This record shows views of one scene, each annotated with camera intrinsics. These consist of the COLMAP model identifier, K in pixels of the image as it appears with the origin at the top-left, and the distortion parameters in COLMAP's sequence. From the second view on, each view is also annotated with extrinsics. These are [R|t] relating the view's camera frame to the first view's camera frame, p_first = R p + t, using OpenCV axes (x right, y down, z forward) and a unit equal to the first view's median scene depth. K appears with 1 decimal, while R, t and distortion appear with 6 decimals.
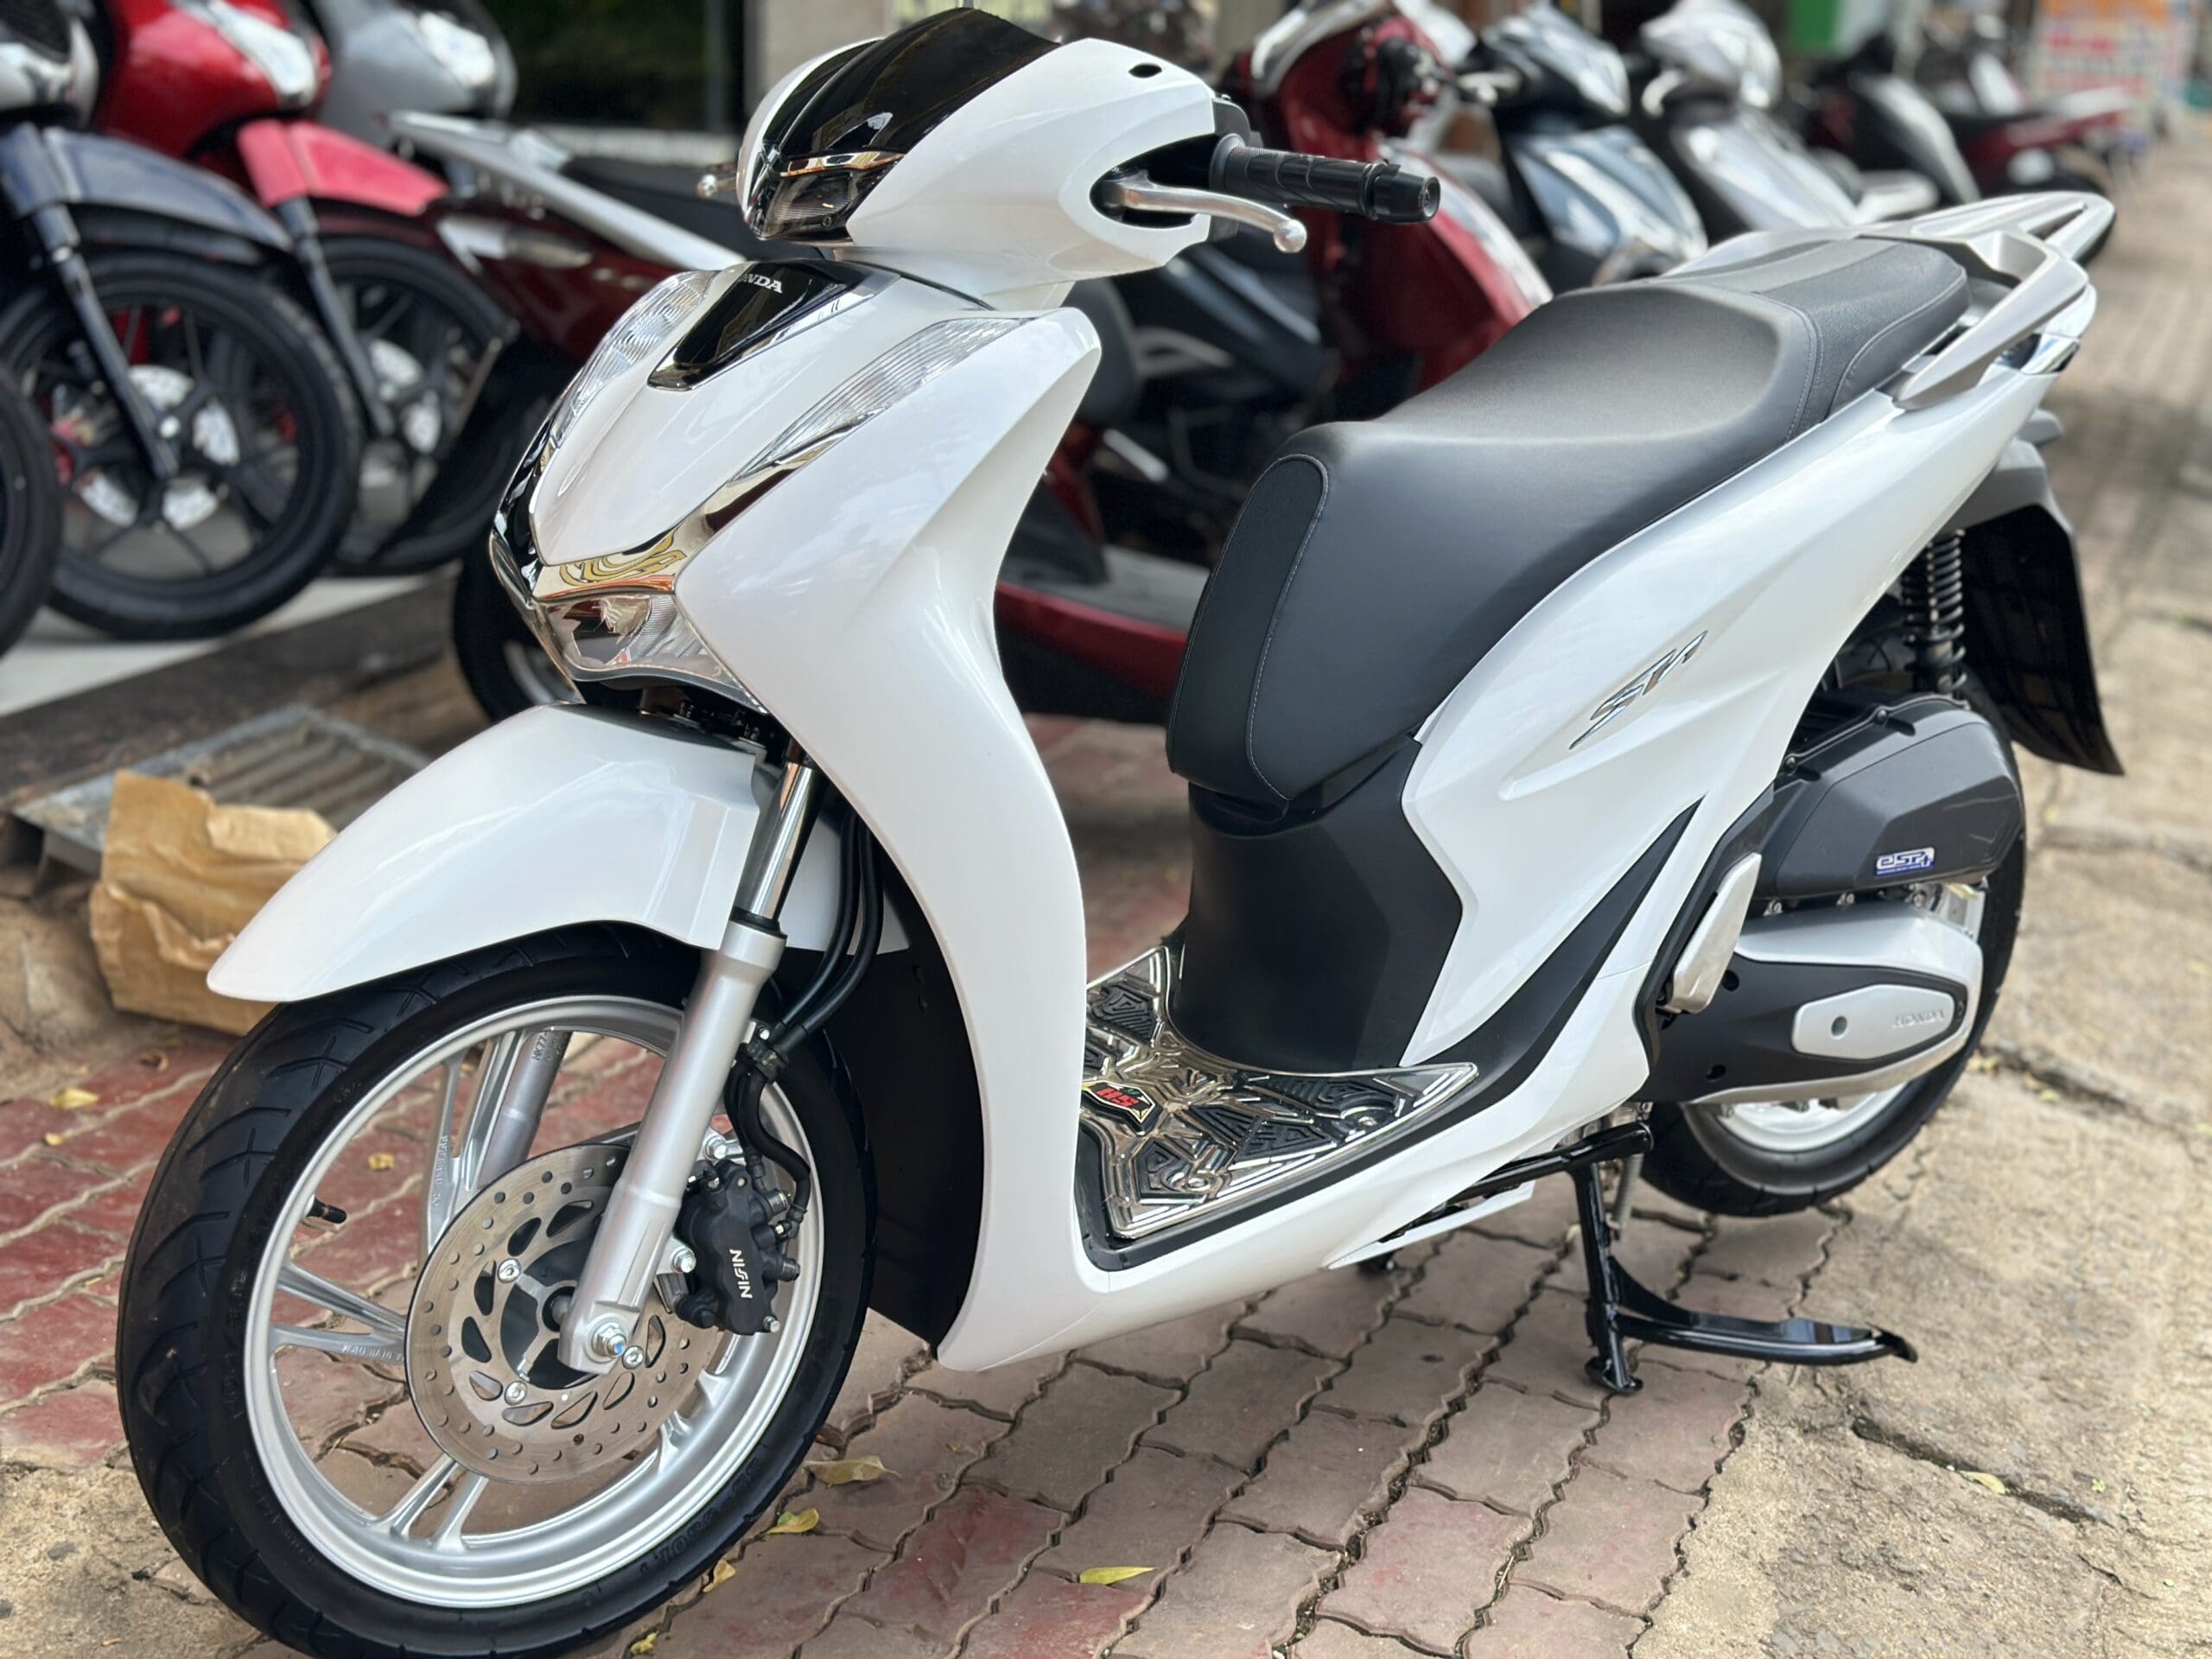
lens RADIAL K [[3021.3, 0, 1106.0], [0, 3021.3, 829.5], [0, 0, 1]] dist [0.165925, -0.270826]
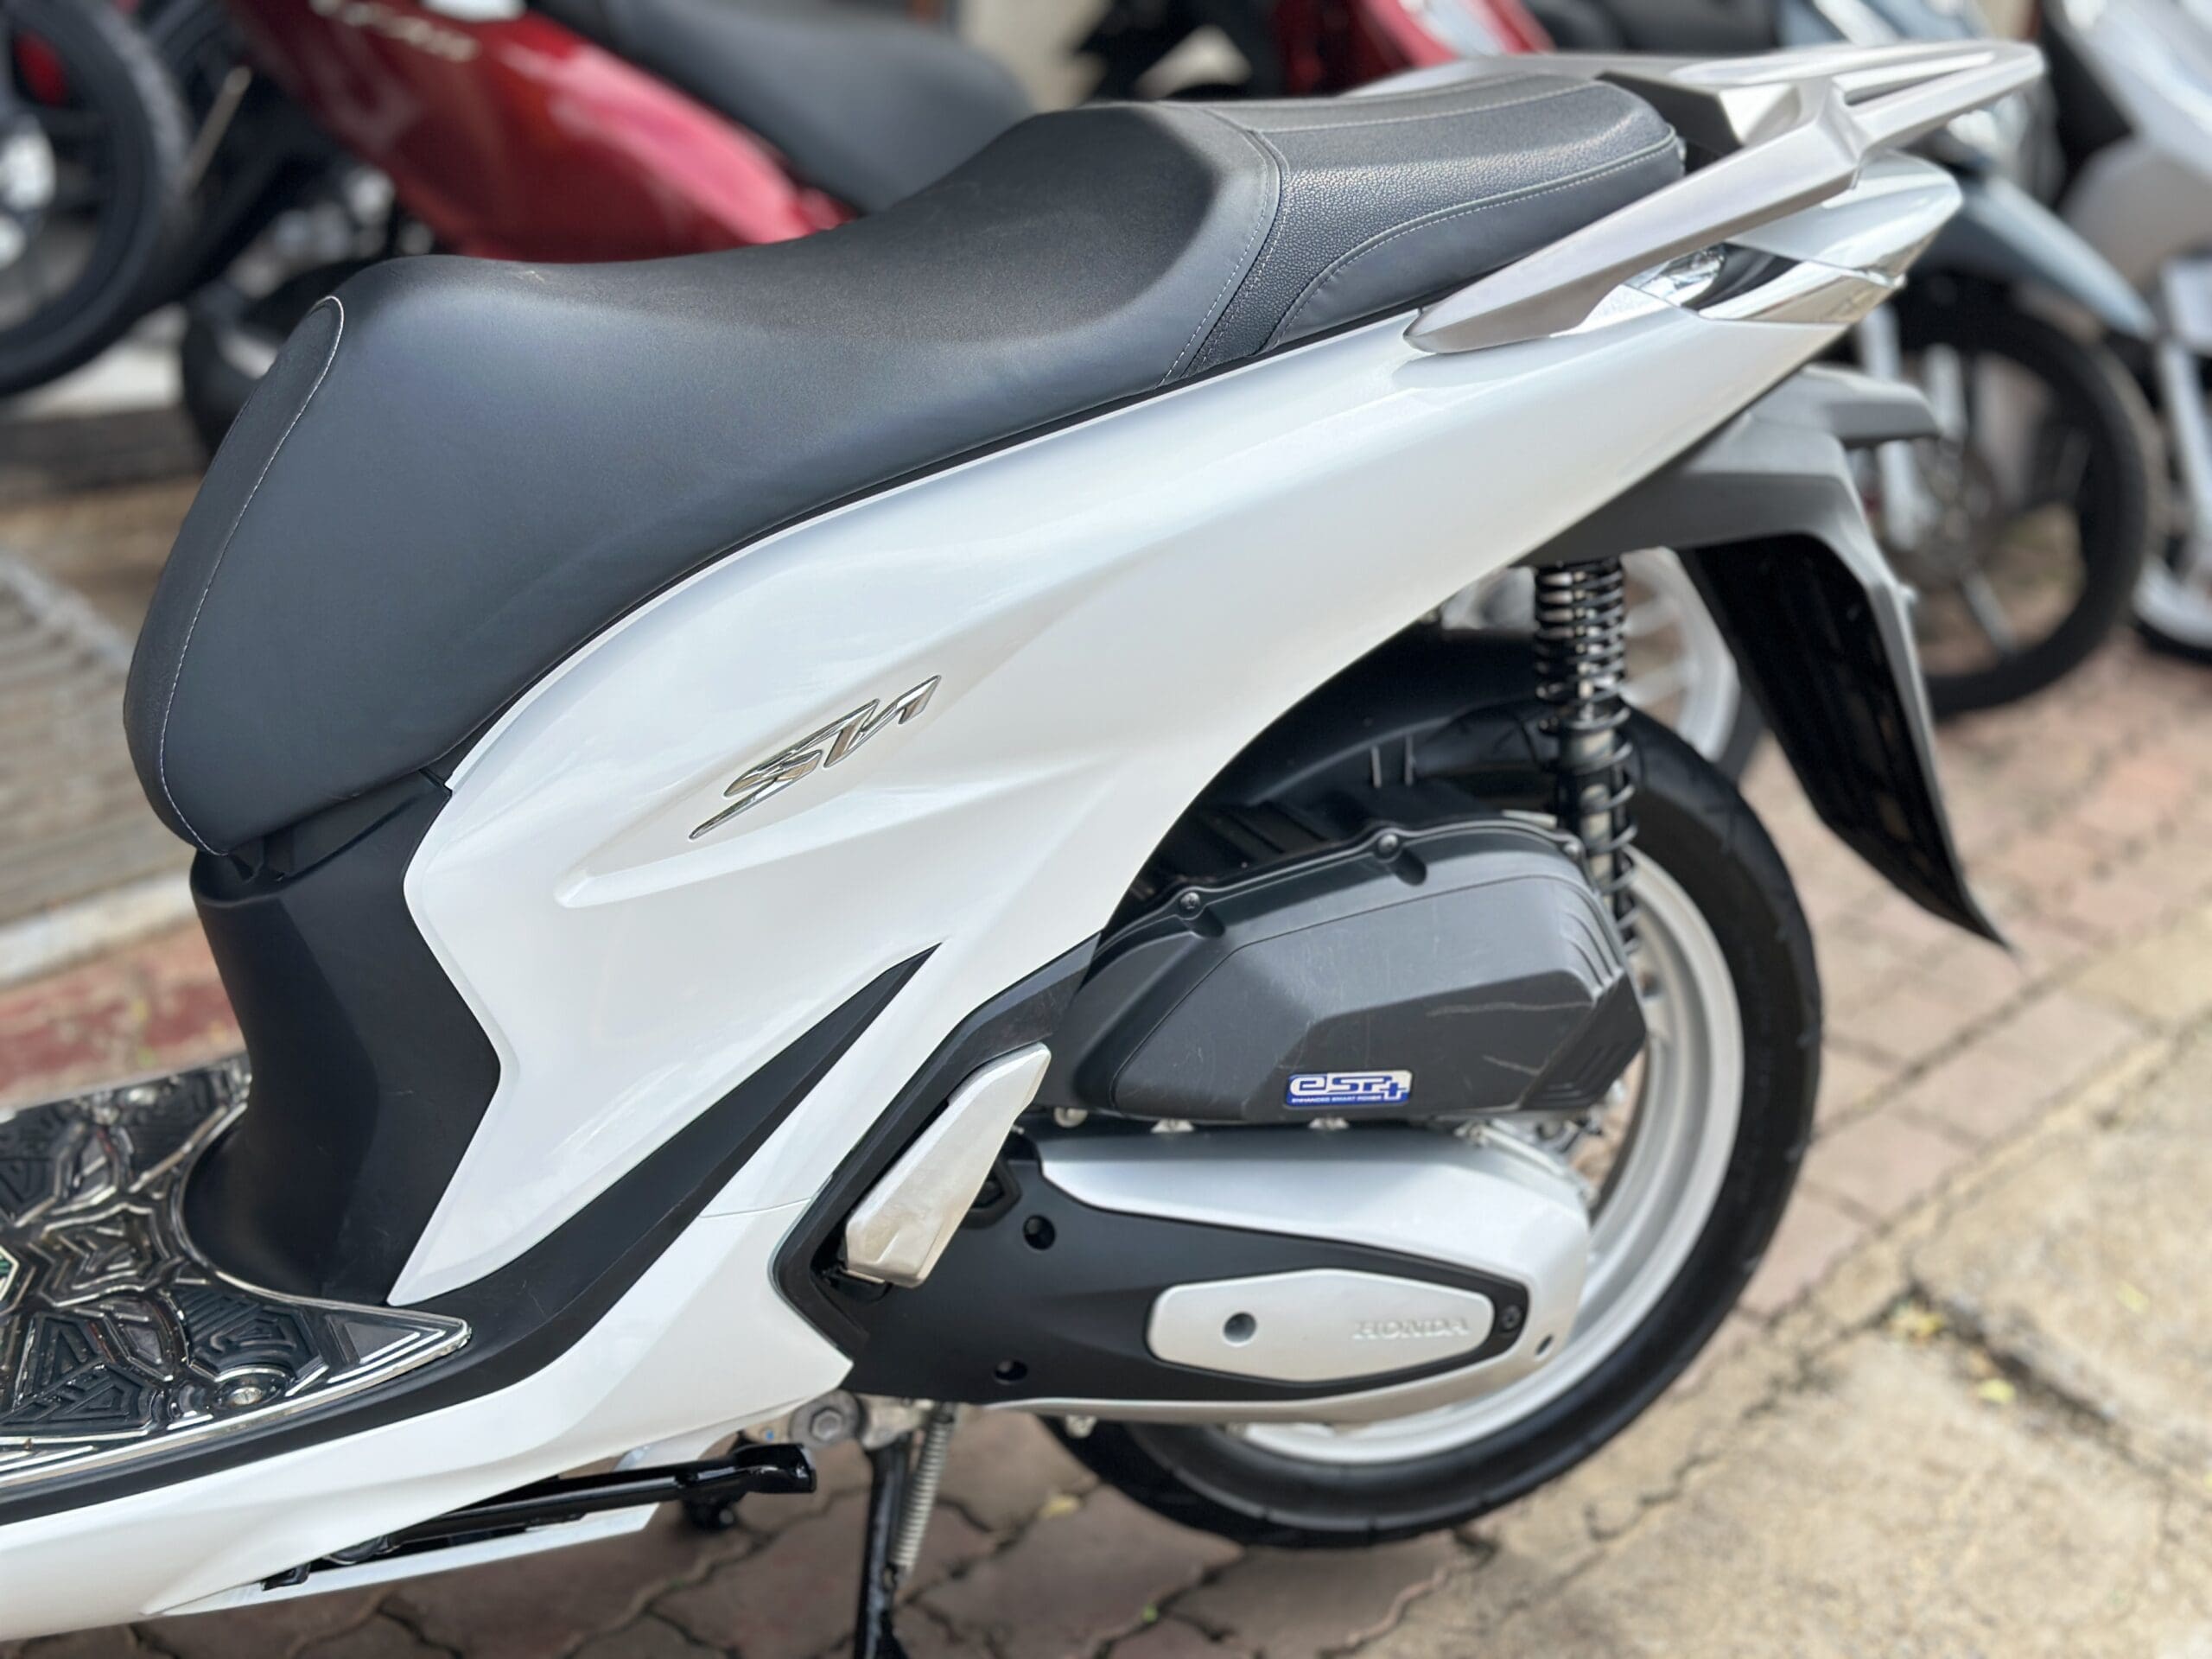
lens RADIAL K [[3021.3, 0, 1106.0], [0, 3021.3, 829.5], [0, 0, 1]] dist [0.165925, -0.270826]
pose [[0.965899, 0.146255, -0.213656, 0.391031], [-0.136903, 0.988884, 0.058014, -0.080644], [0.219766, -0.026785, 0.975185, 0.460884]]
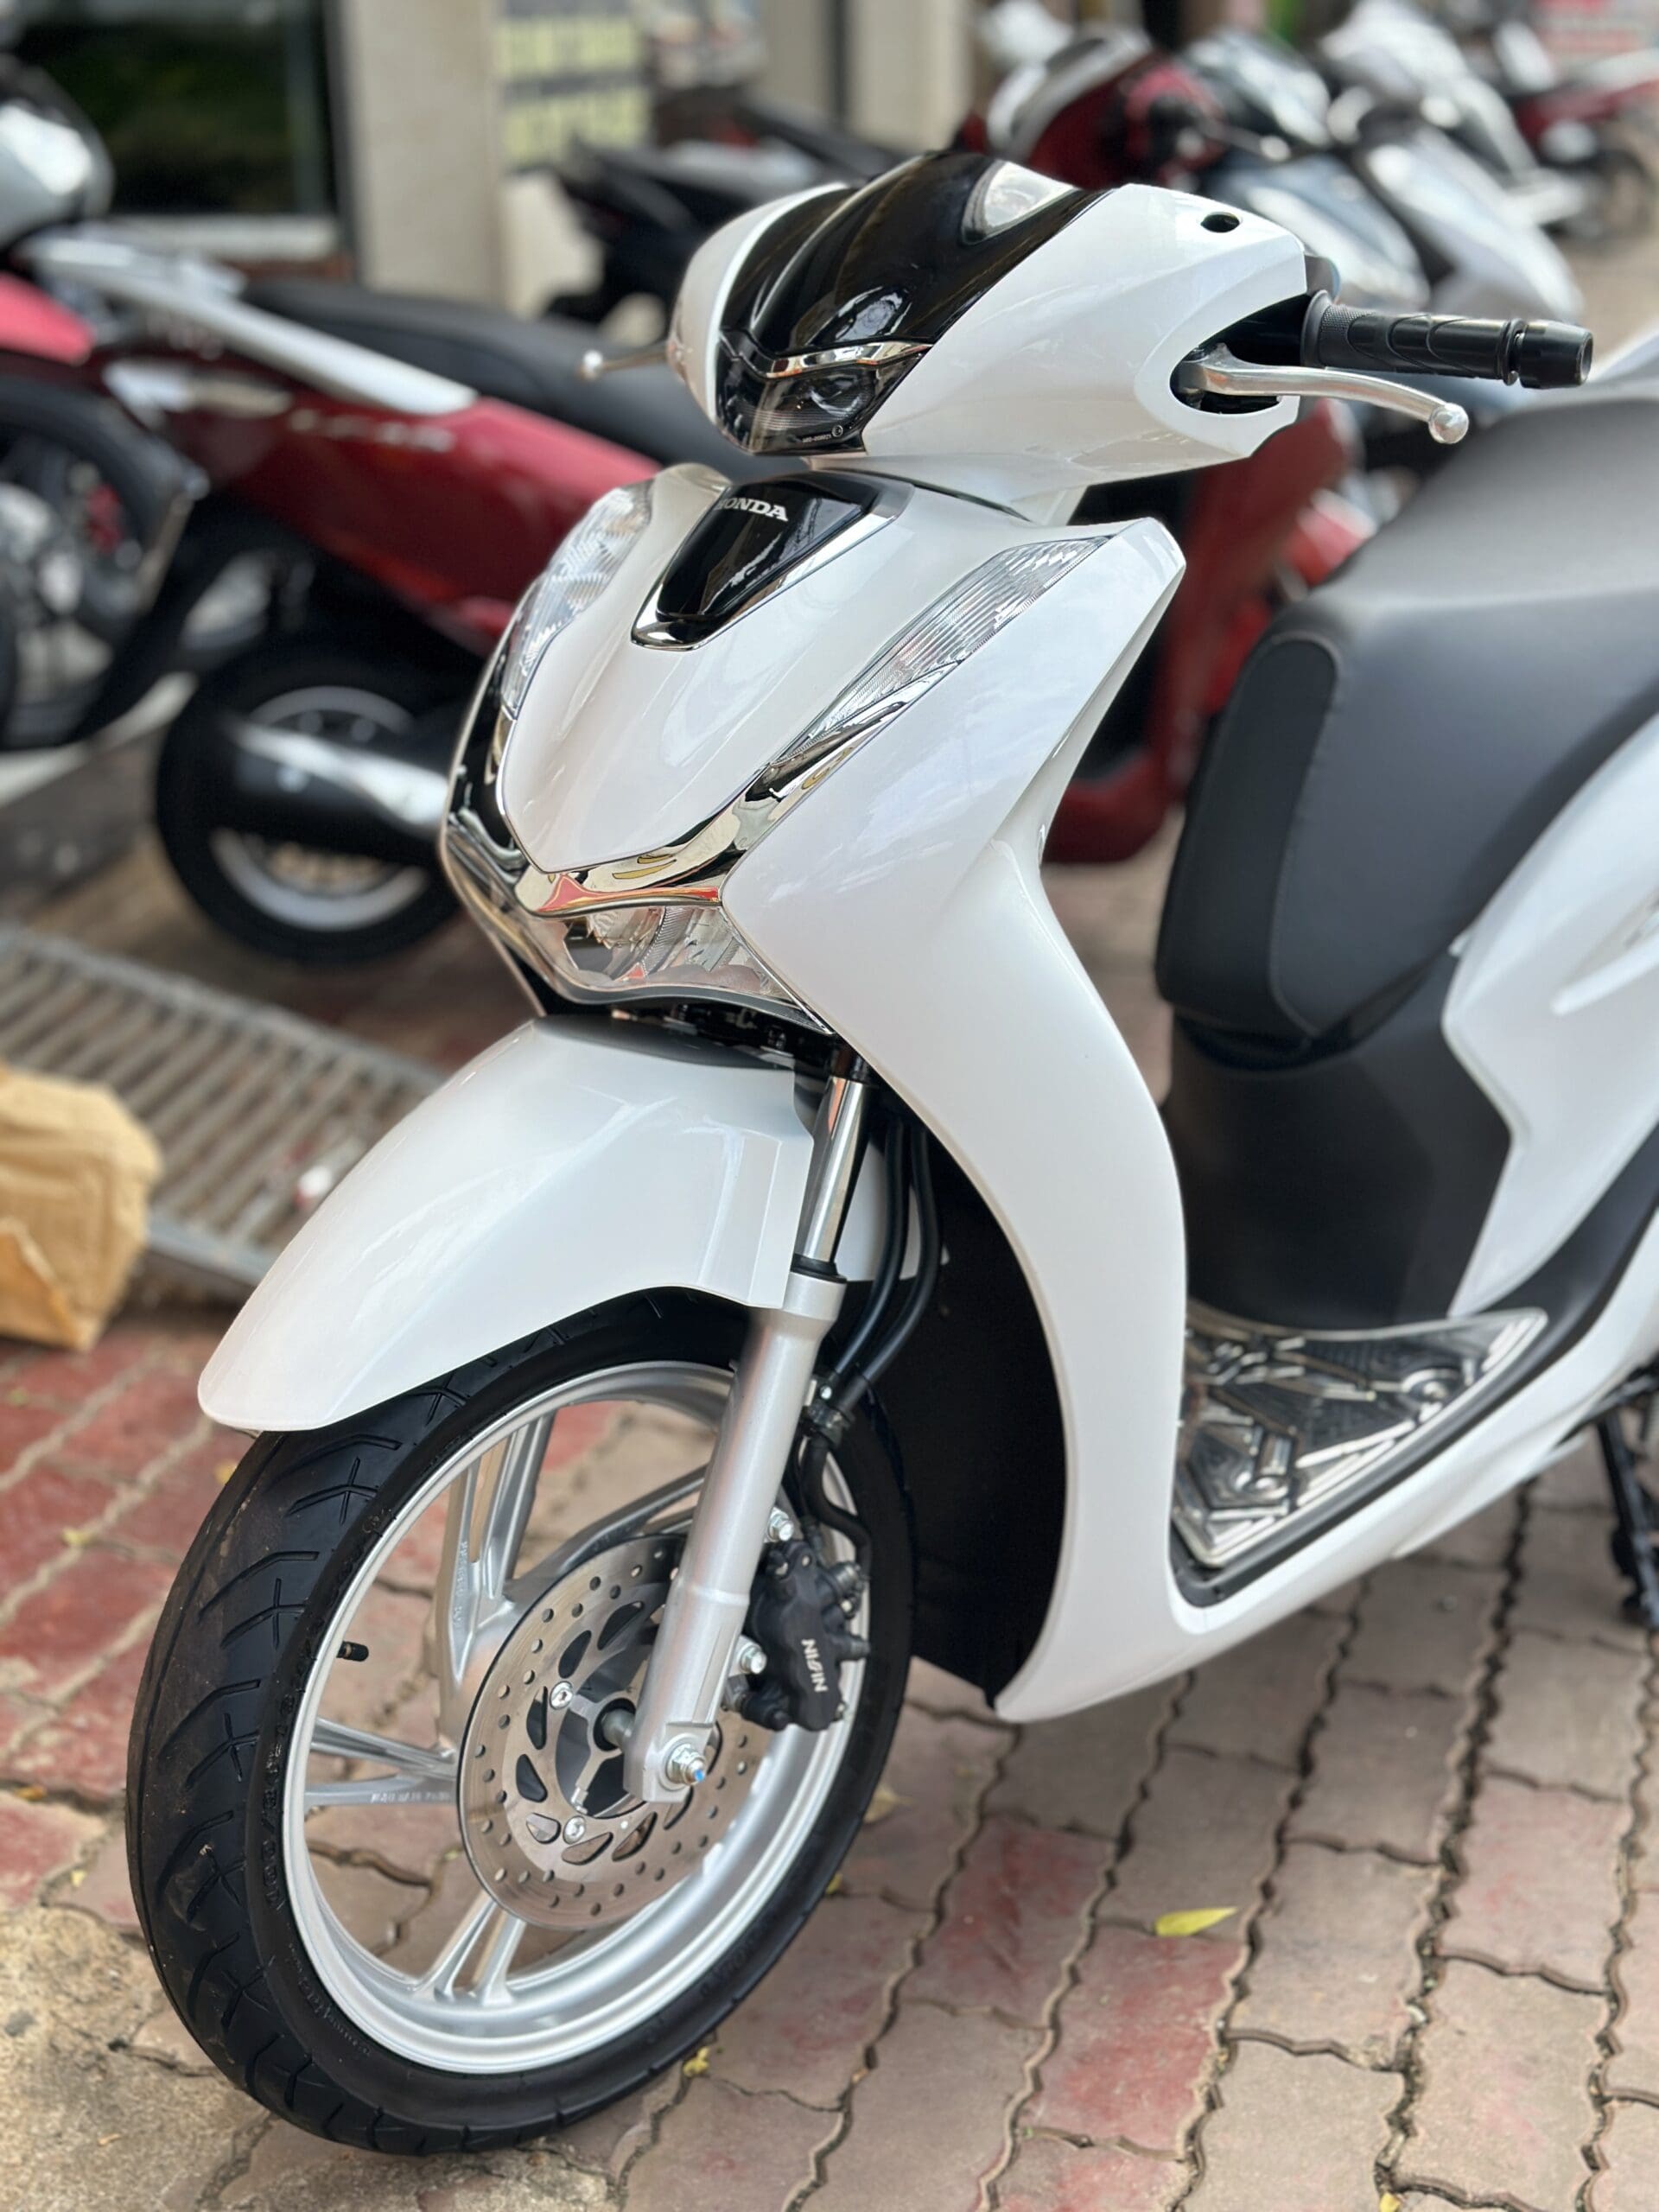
lens RADIAL K [[3042.4, 0, 829.5], [0, 3042.4, 1106.0], [0, 0, 1]] dist [0.174369, -0.251159]
pose [[0.994800, -0.081347, 0.061278, -0.145354], [0.076259, 0.993773, 0.081236, -0.076559], [-0.067504, -0.076140, 0.994809, 0.135919]]
